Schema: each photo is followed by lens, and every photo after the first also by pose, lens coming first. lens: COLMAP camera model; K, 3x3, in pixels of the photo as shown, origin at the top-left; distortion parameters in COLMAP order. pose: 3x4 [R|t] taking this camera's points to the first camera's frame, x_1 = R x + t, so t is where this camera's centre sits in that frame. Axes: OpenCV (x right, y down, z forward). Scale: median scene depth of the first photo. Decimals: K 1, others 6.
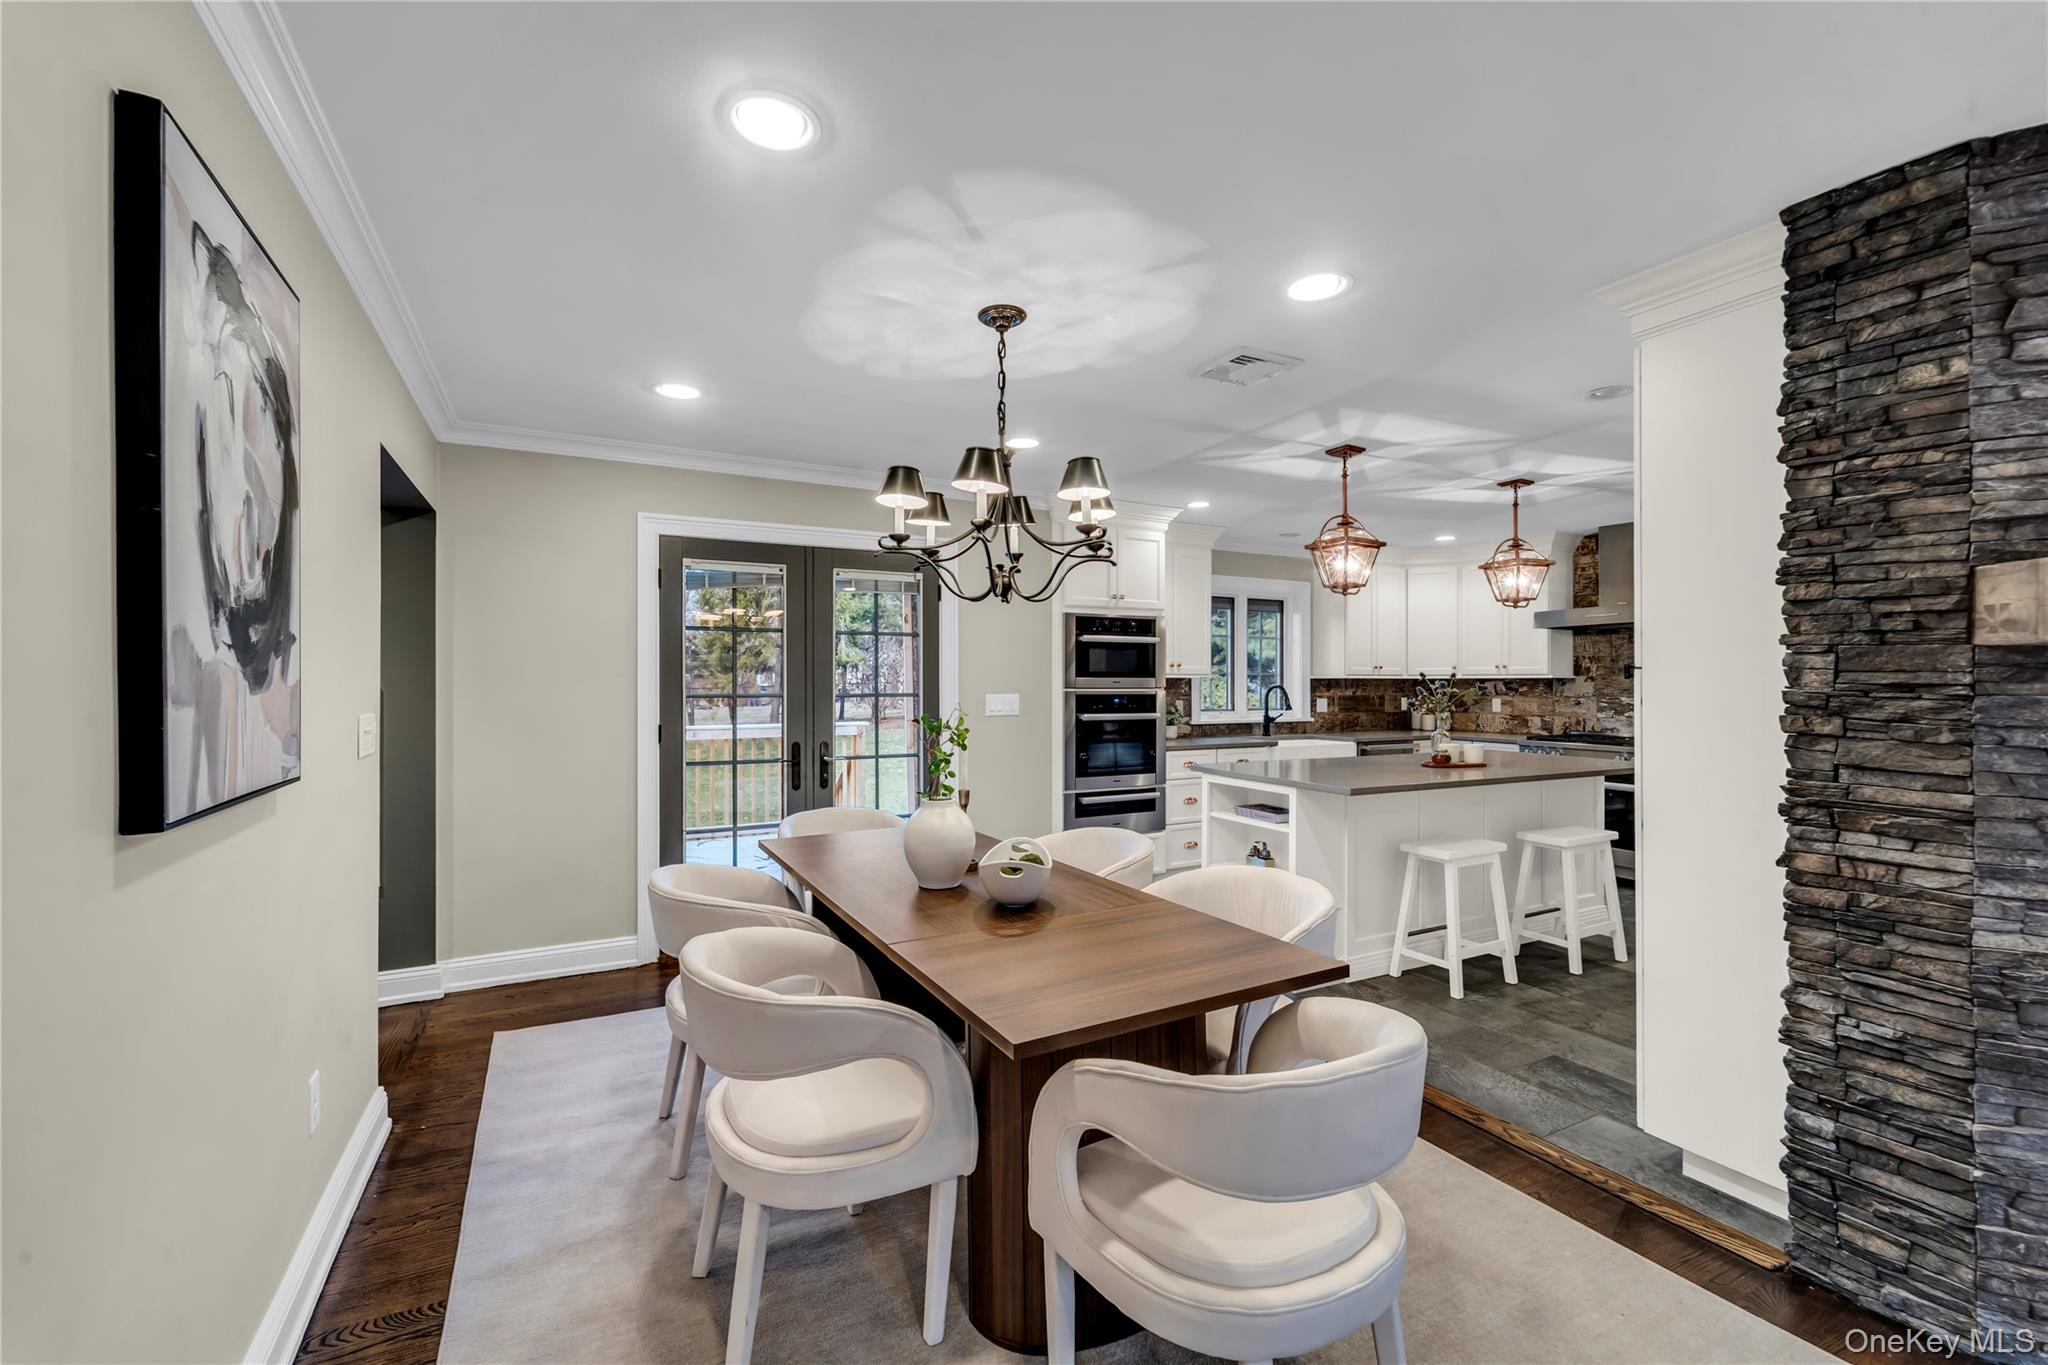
lens RADIAL K [[869.7, 0, 994.1], [0, 869.7, 679.5], [0, 0, 1]] dist [0.000490, 0.000083]
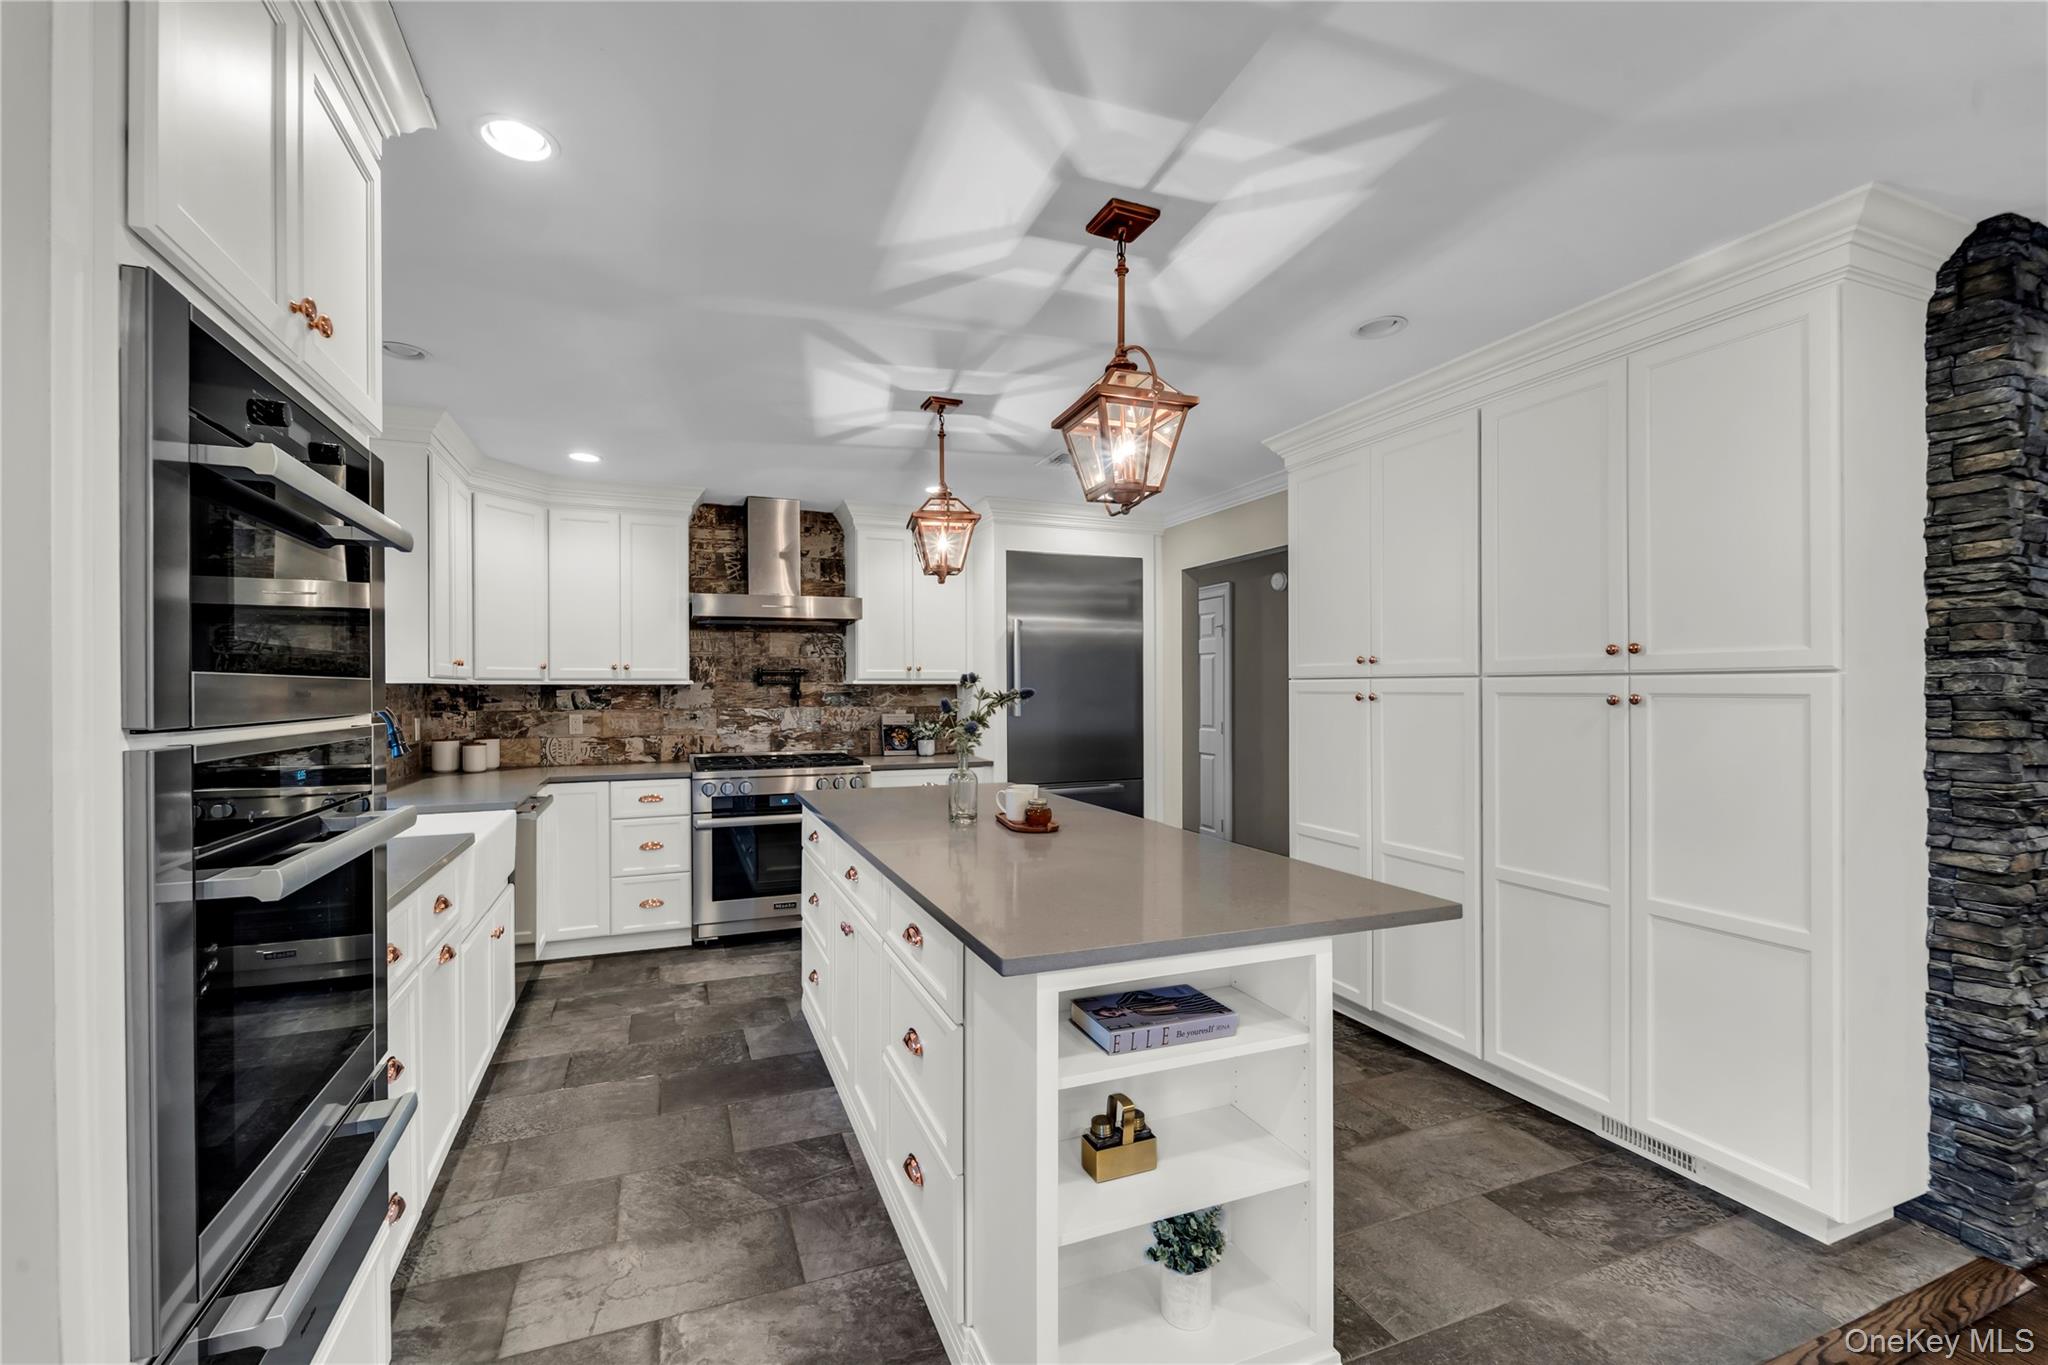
lens RADIAL K [[831.8, 0, 1024.0], [0, 831.8, 682.5], [0, 0, 1]] dist [-0.000470, -0.000209]
pose [[0.081361, 0.006173, 0.996666, -0.044709], [0.000969, 0.999980, -0.006273, 0.001478], [-0.996684, 0.001476, 0.081353, 0.659231]]
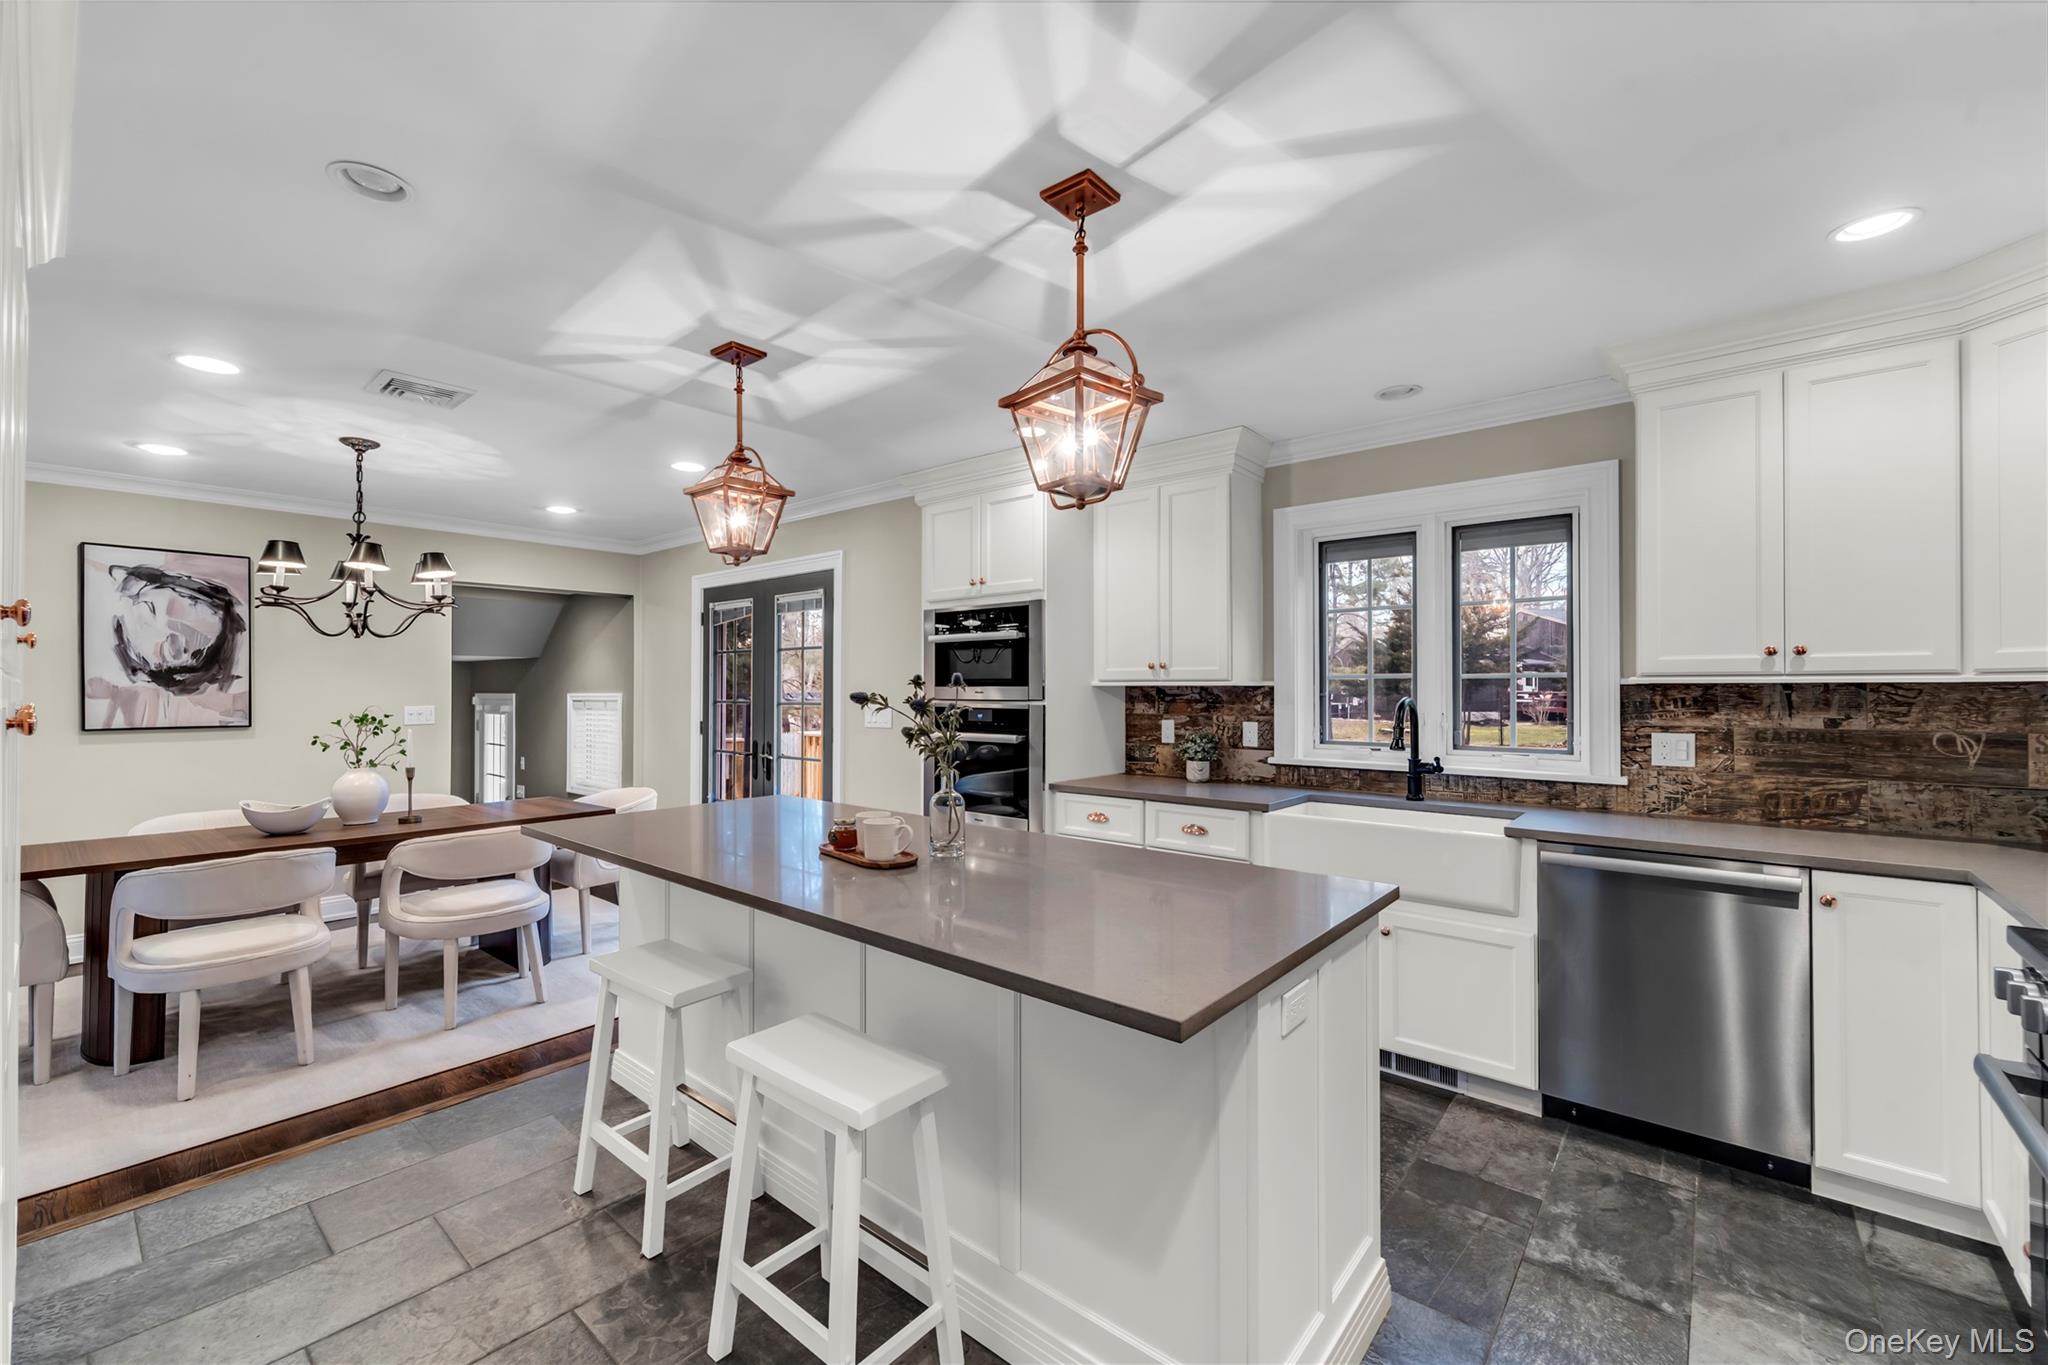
lens RADIAL K [[869.7, 0, 994.1], [0, 869.7, 679.5], [0, 0, 1]] dist [0.000490, 0.000083]
pose [[0.338906, -0.011960, -0.940744, 0.719231], [0.002015, 0.999926, -0.011987, 0.001008], [0.940818, 0.002167, 0.338905, 0.620128]]
